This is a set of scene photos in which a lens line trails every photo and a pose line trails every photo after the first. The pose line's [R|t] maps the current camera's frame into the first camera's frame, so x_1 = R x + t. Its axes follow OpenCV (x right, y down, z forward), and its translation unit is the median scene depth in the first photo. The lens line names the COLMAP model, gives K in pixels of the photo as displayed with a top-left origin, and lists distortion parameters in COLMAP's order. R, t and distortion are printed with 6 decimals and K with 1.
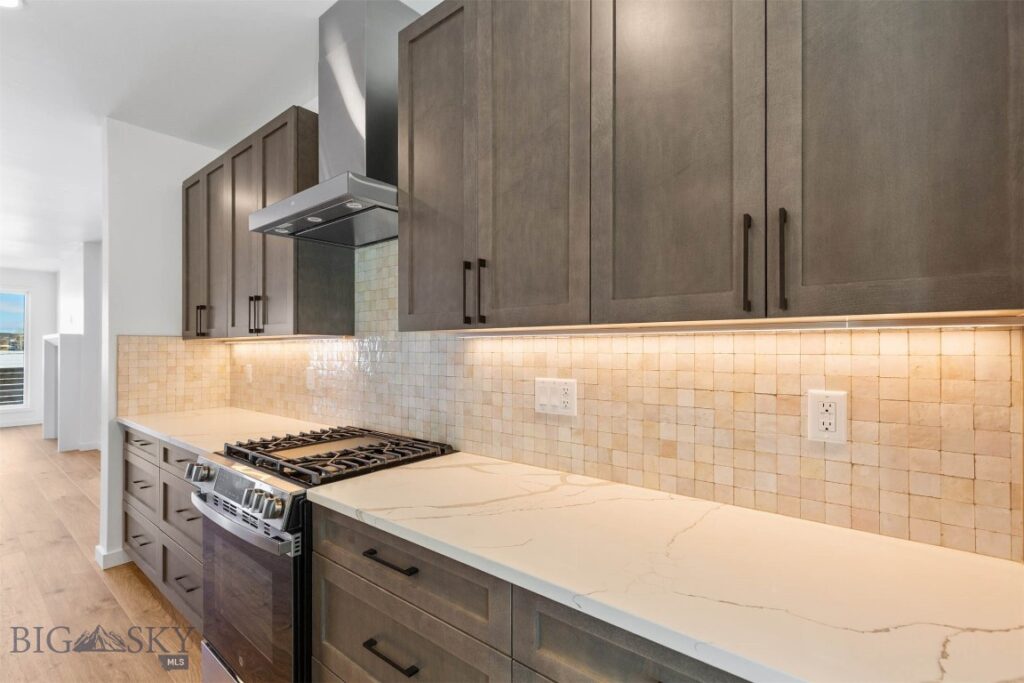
lens RADIAL K [[460.7, 0, 514.3], [0, 460.7, 346.8], [0, 0, 1]] dist [0.001785, 0.000039]
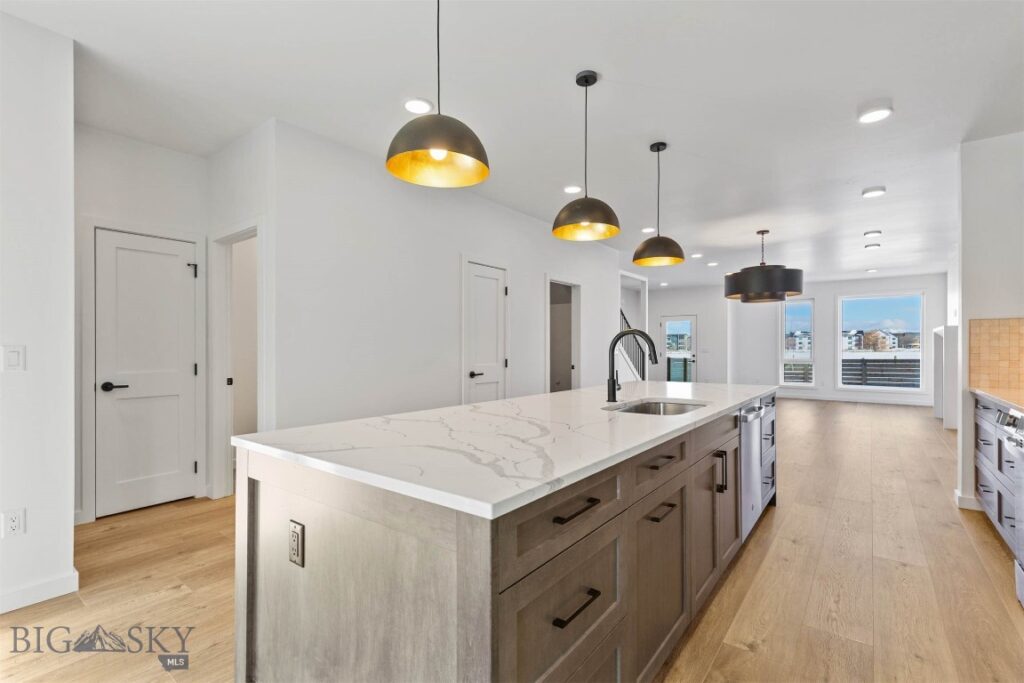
lens RADIAL K [[460.7, 0, 514.3], [0, 460.7, 346.8], [0, 0, 1]] dist [0.001785, 0.000039]
pose [[0.021442, -0.000953, -0.999770, 0.324113], [0.006070, 0.999981, -0.000823, 0.039861], [0.999752, -0.006051, 0.021447, -0.220260]]
